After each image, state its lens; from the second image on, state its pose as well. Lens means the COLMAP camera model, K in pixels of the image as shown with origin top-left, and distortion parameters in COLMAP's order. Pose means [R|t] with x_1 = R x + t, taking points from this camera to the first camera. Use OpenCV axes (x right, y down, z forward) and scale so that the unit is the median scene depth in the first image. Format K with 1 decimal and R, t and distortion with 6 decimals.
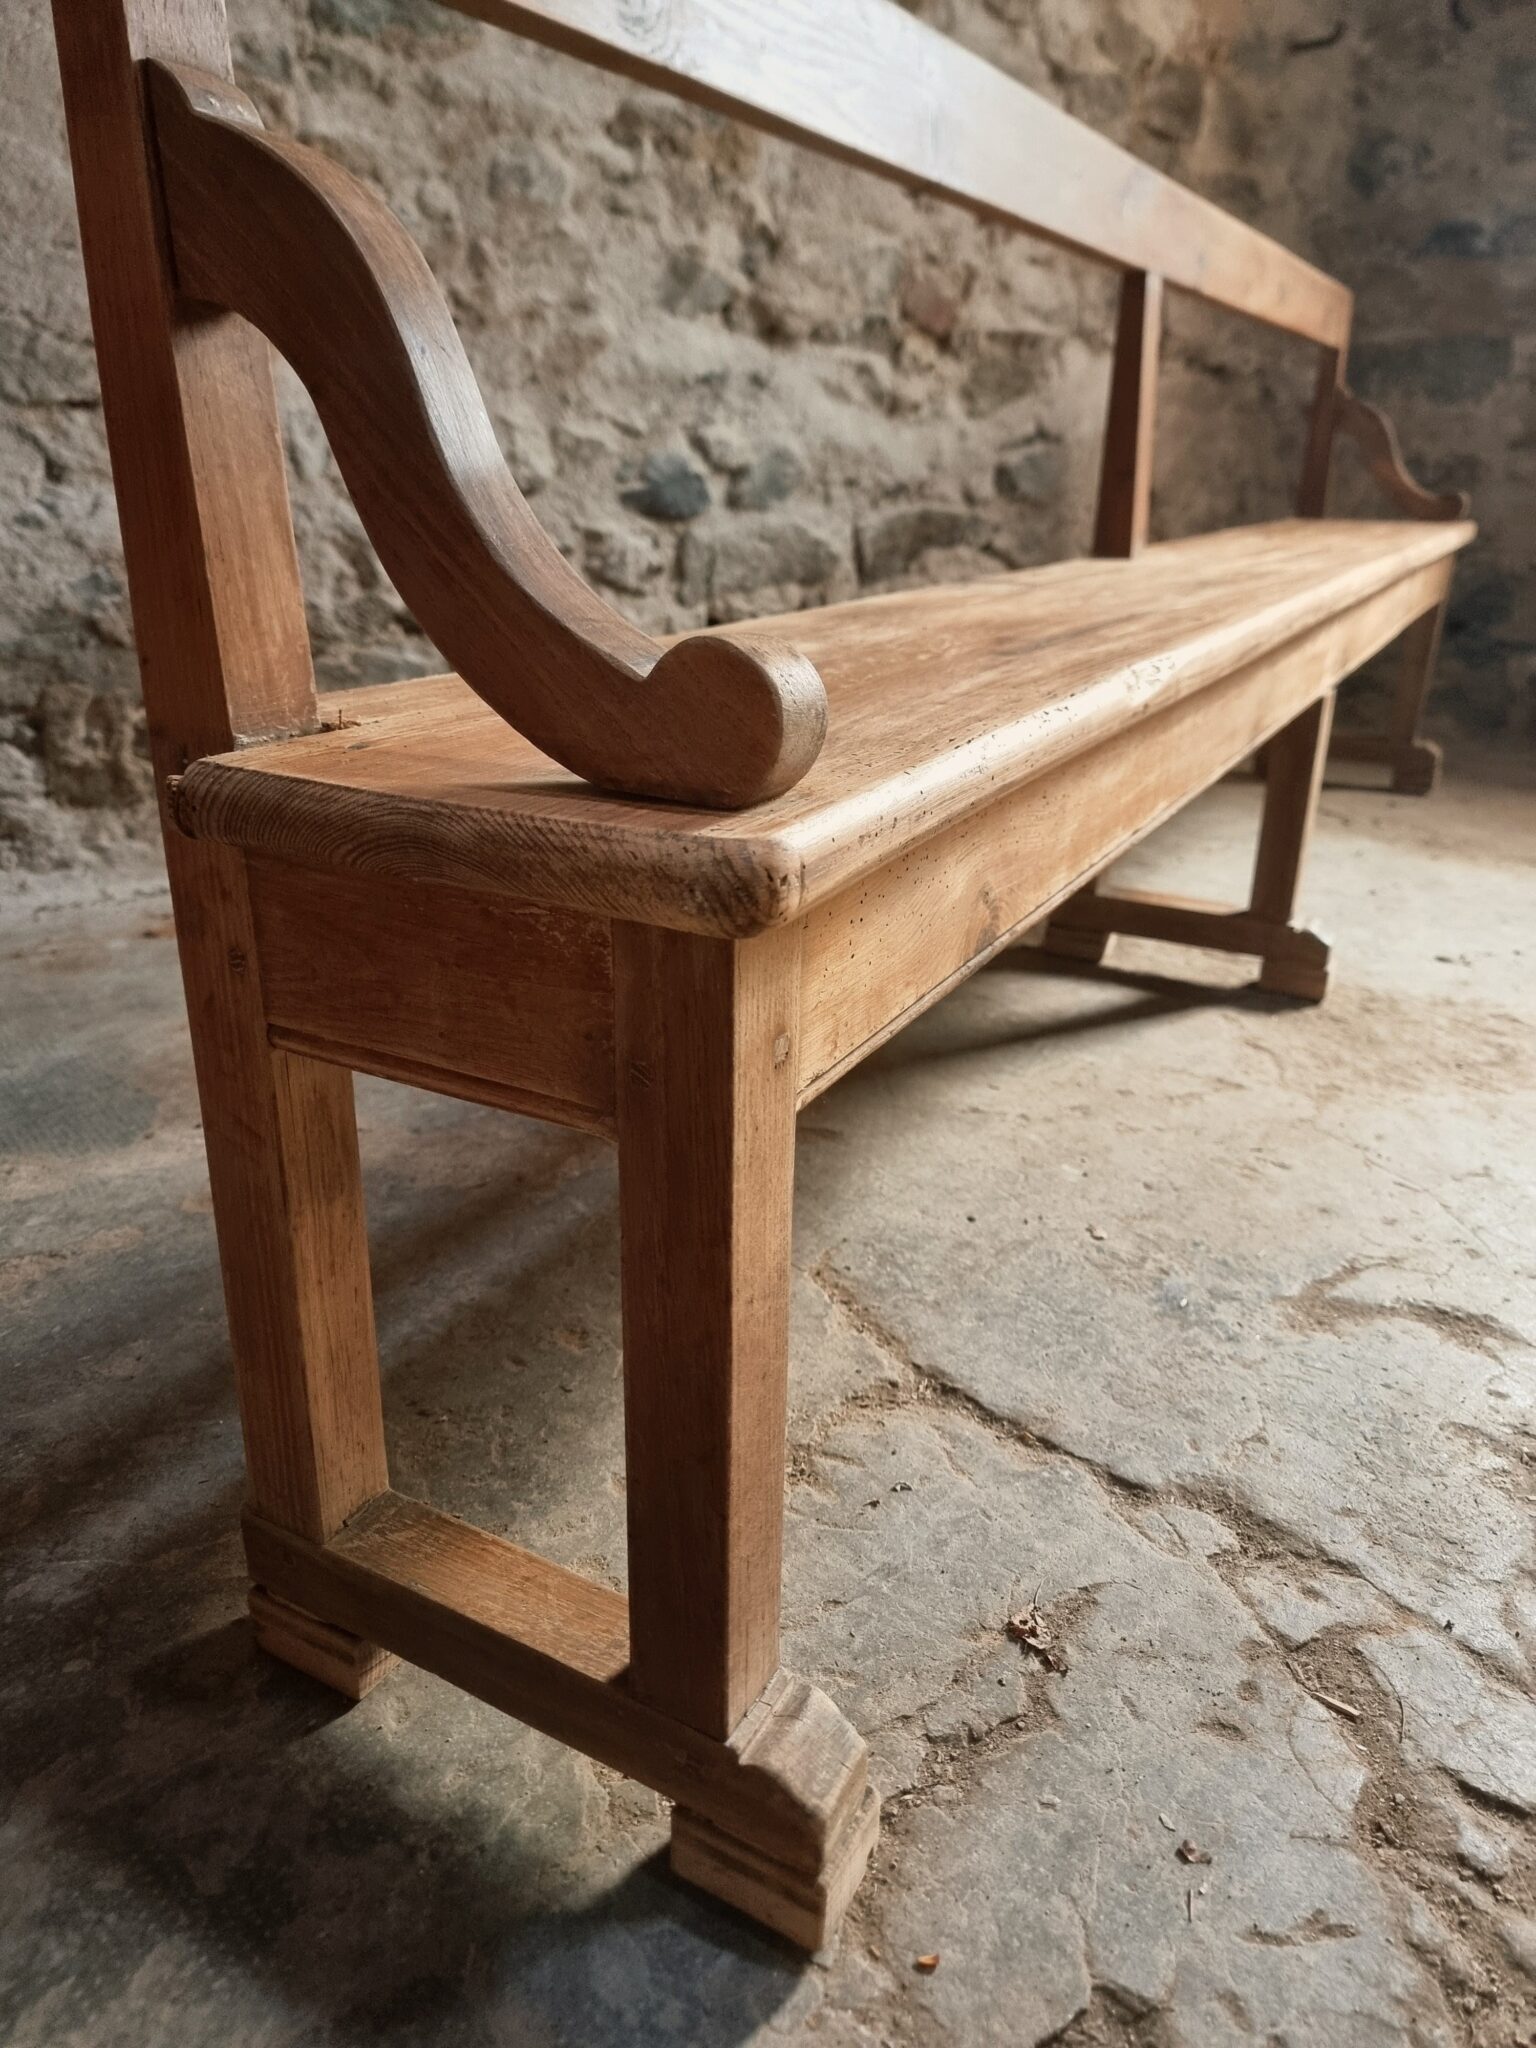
lens RADIAL K [[1447.8, 0, 732.2], [0, 1447.8, 1024.8], [0, 0, 1]] dist [0.035778, -0.039947]
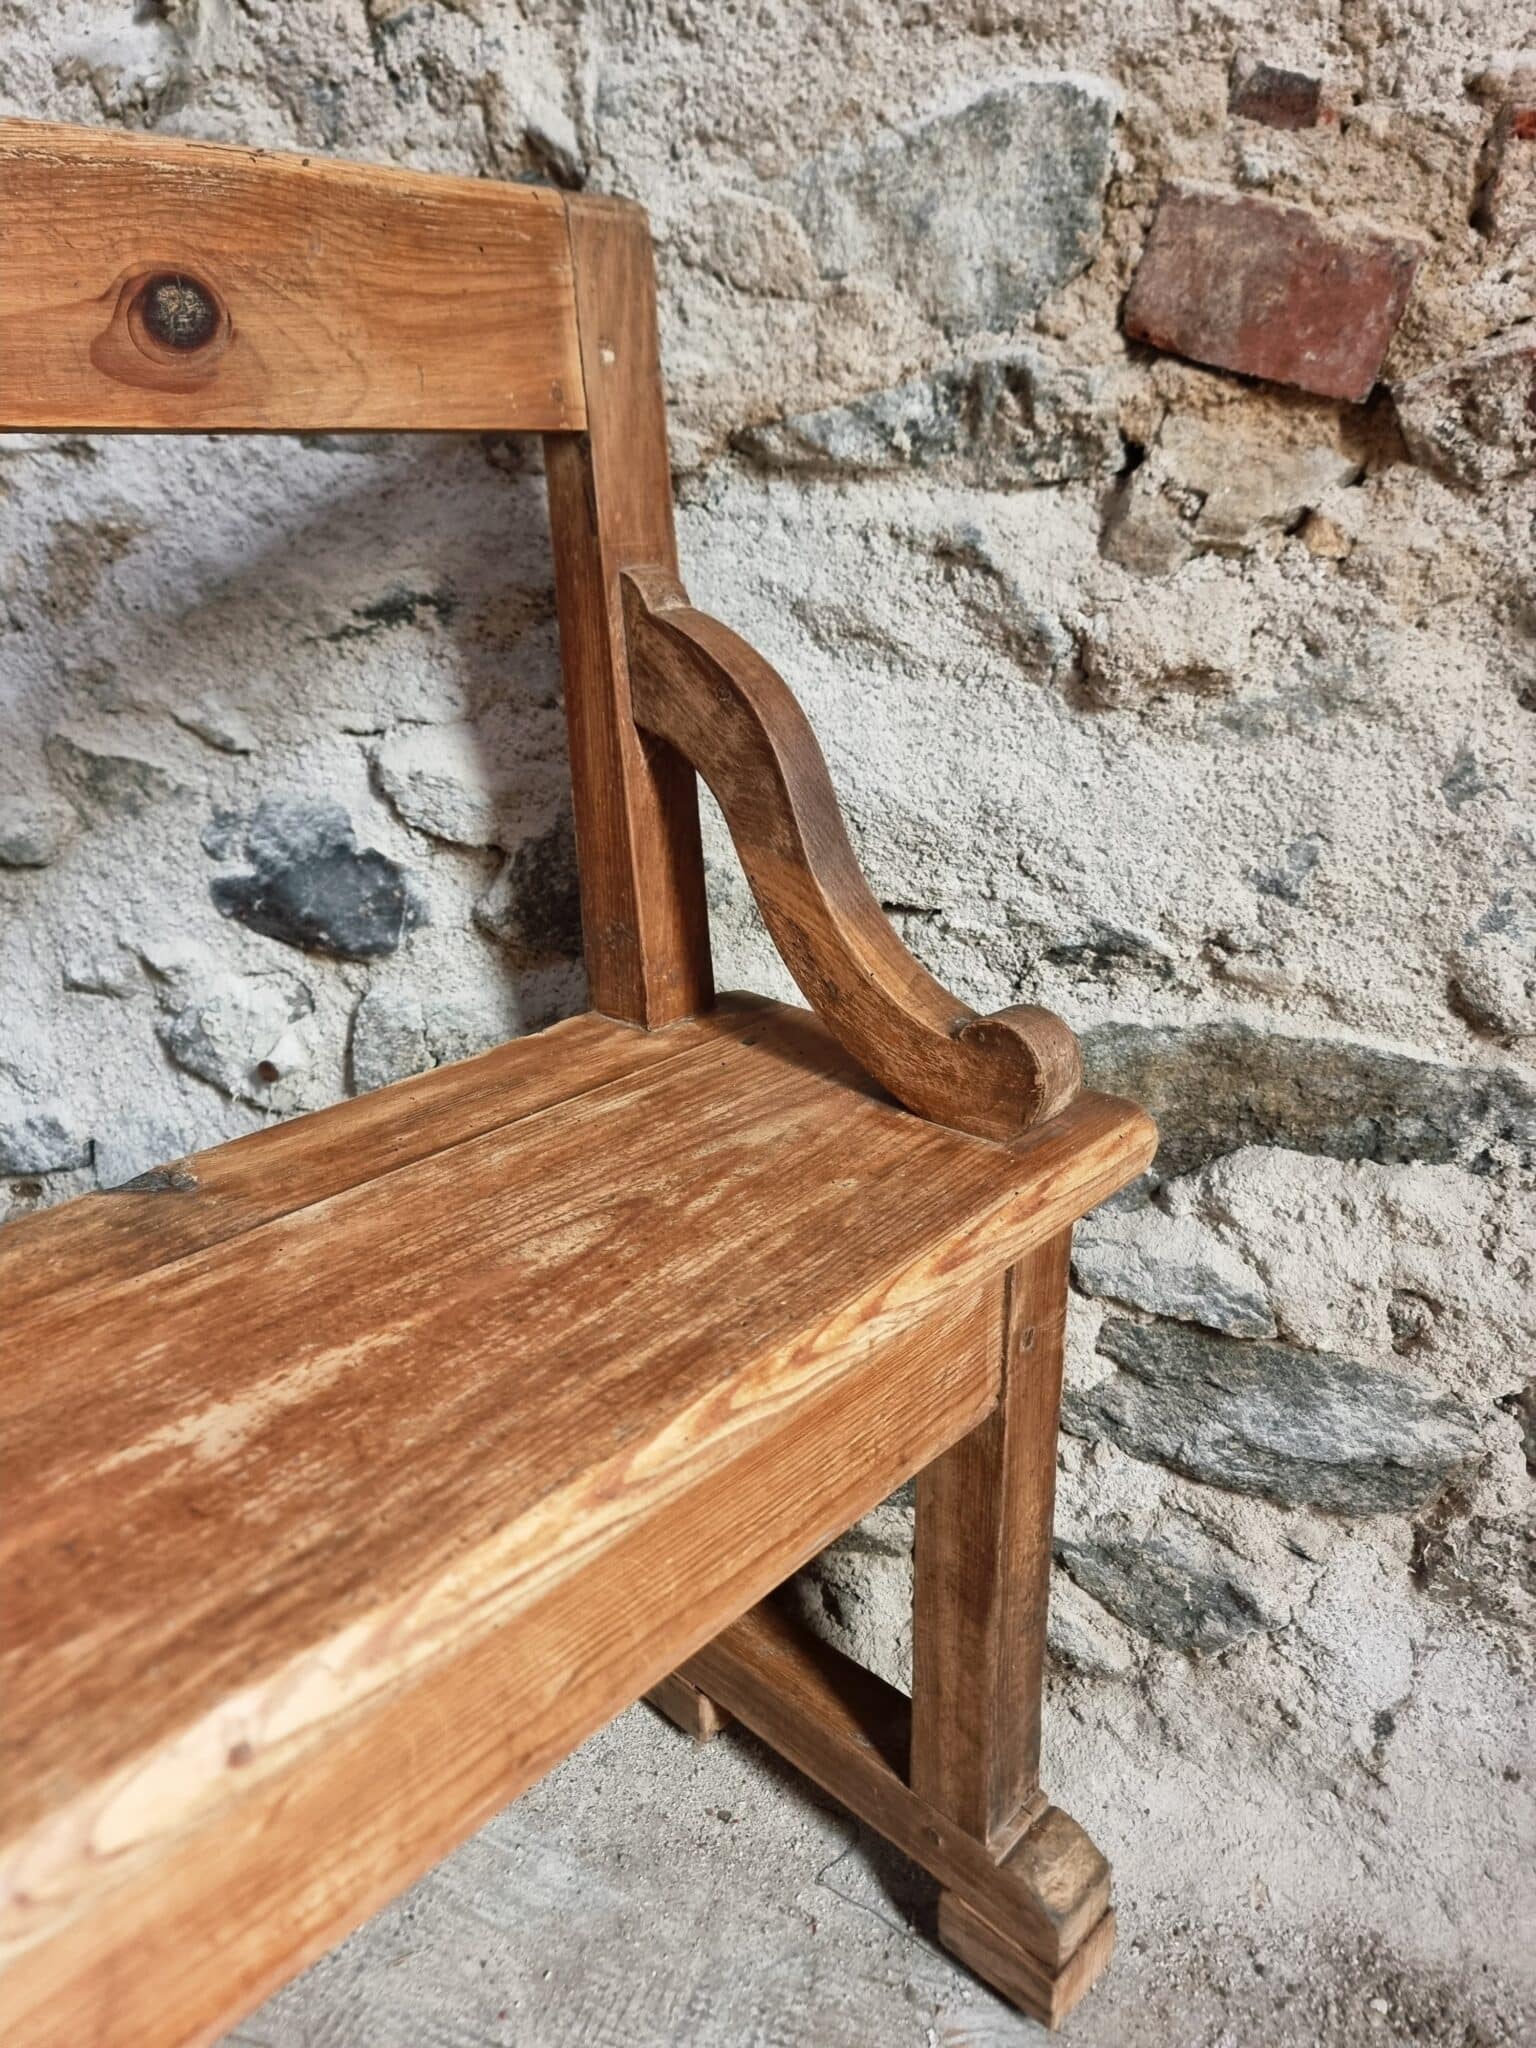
lens RADIAL K [[1435.0, 0, 764.6], [0, 1435.0, 1017.6], [0, 0, 1]] dist [0.050264, -0.050551]
pose [[0.560916, 0.253376, -0.788145, 0.383637], [-0.271404, 0.955681, 0.114081, -0.467039], [0.782121, 0.149916, 0.604824, 0.984822]]
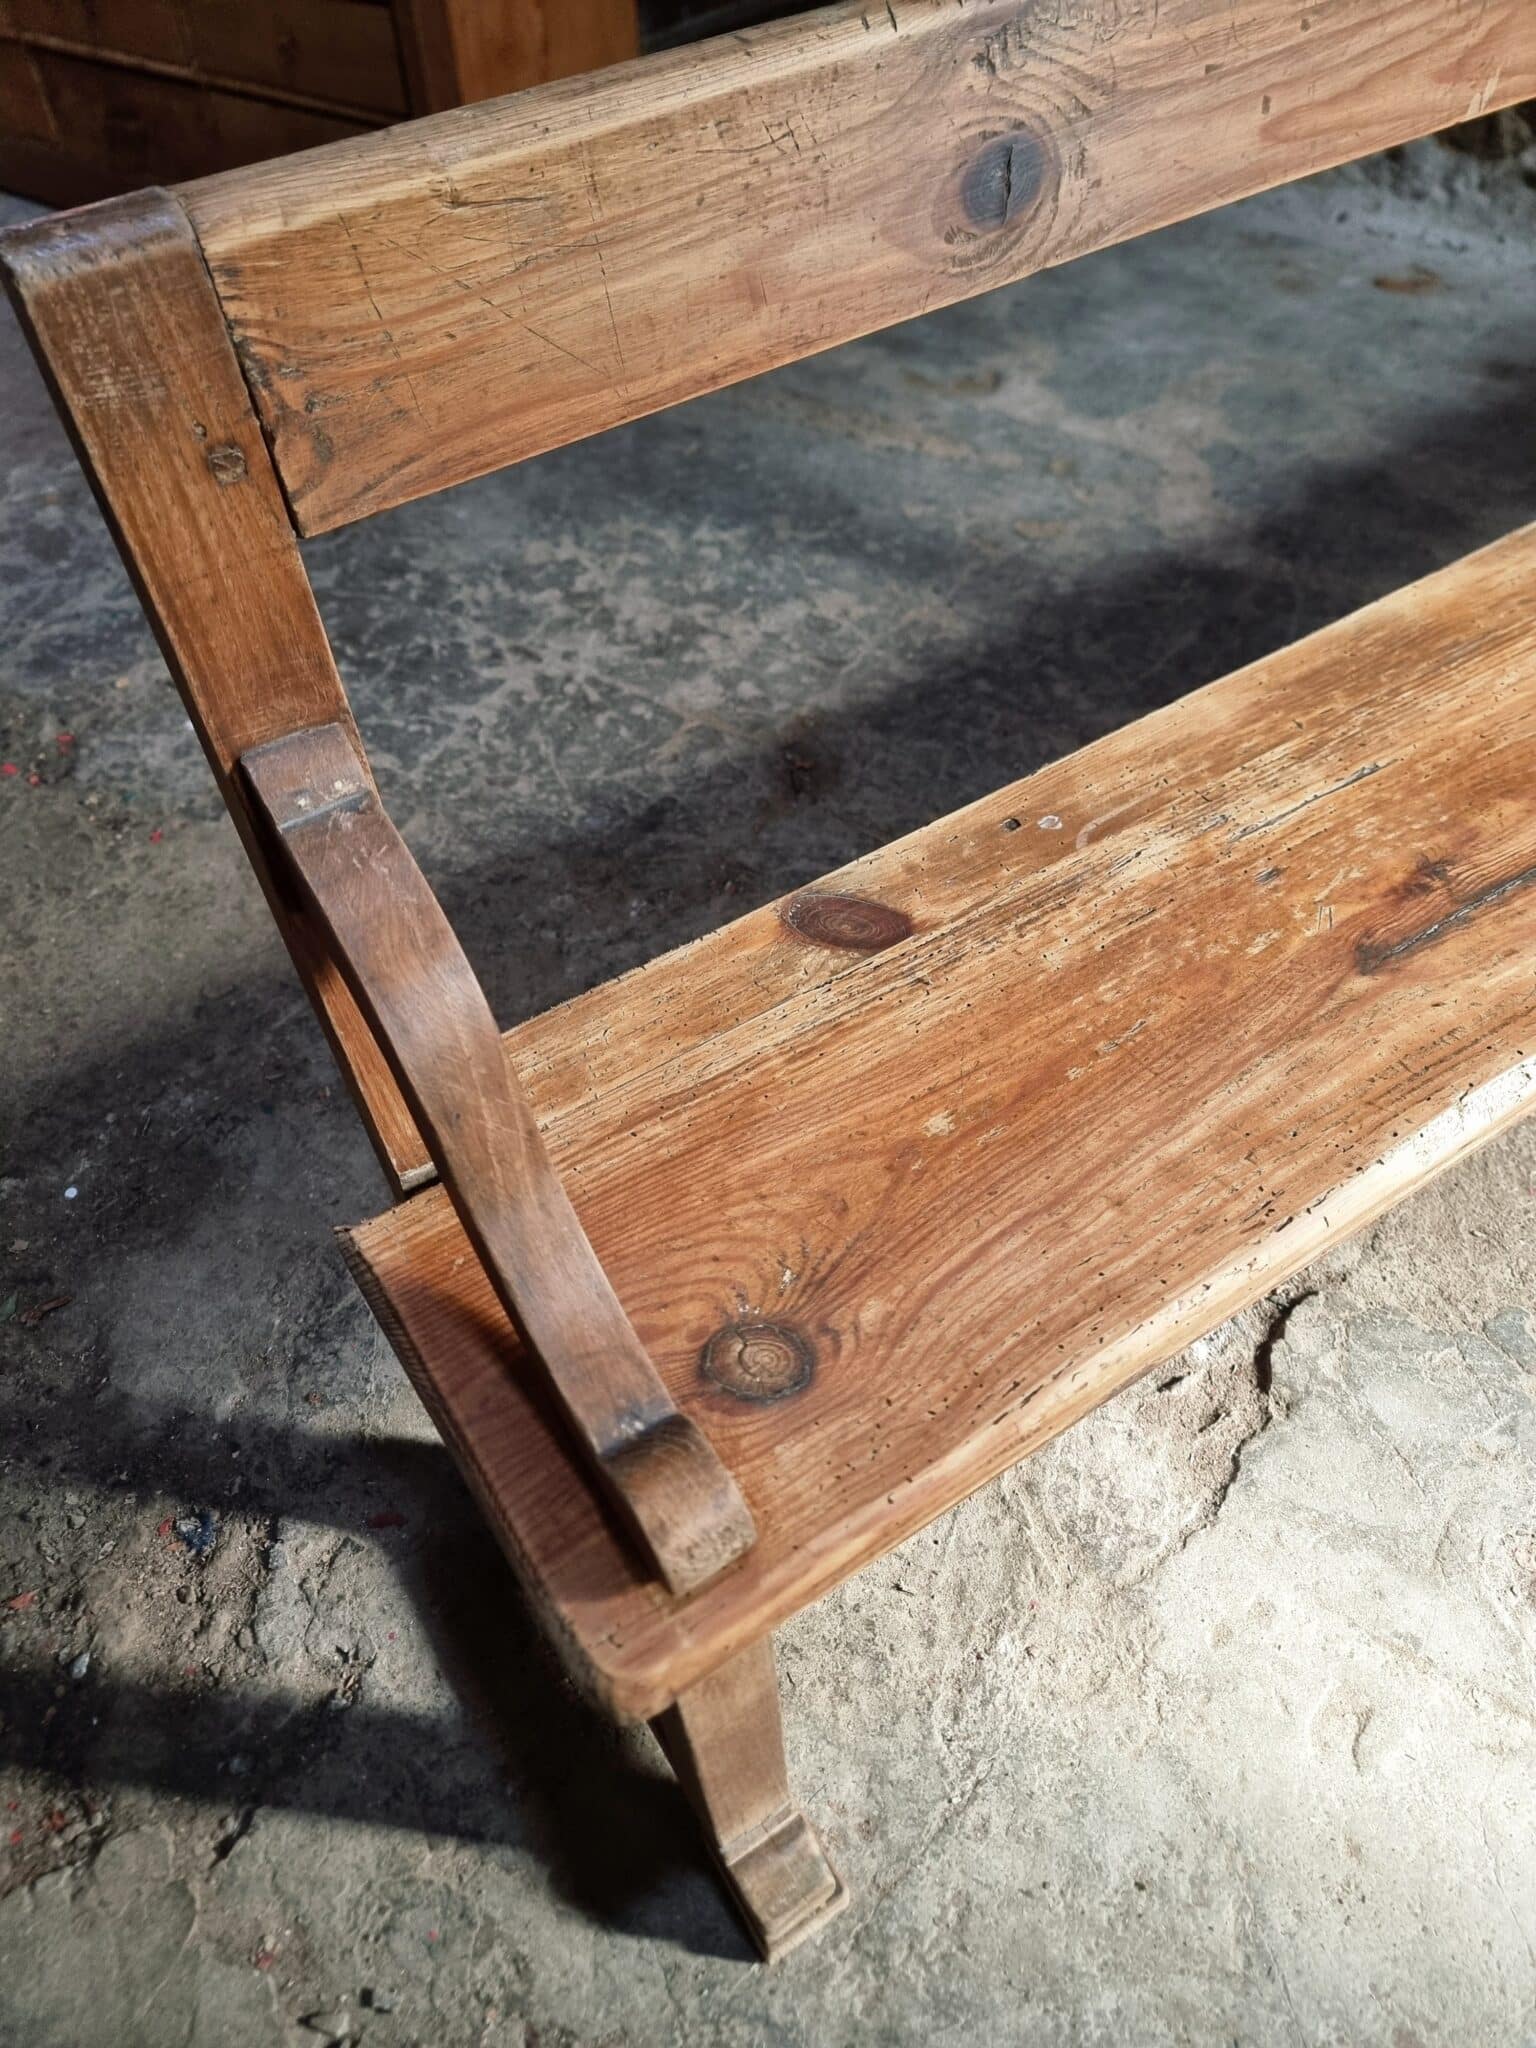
lens RADIAL K [[1466.5, 0, 761.4], [0, 1466.5, 1032.2], [0, 0, 1]] dist [0.045960, -0.055112]
pose [[0.345484, 0.683219, -0.643313, 0.585157], [-0.298724, 0.729933, 0.614786, -0.190108], [0.889609, -0.020226, 0.456274, -0.039897]]
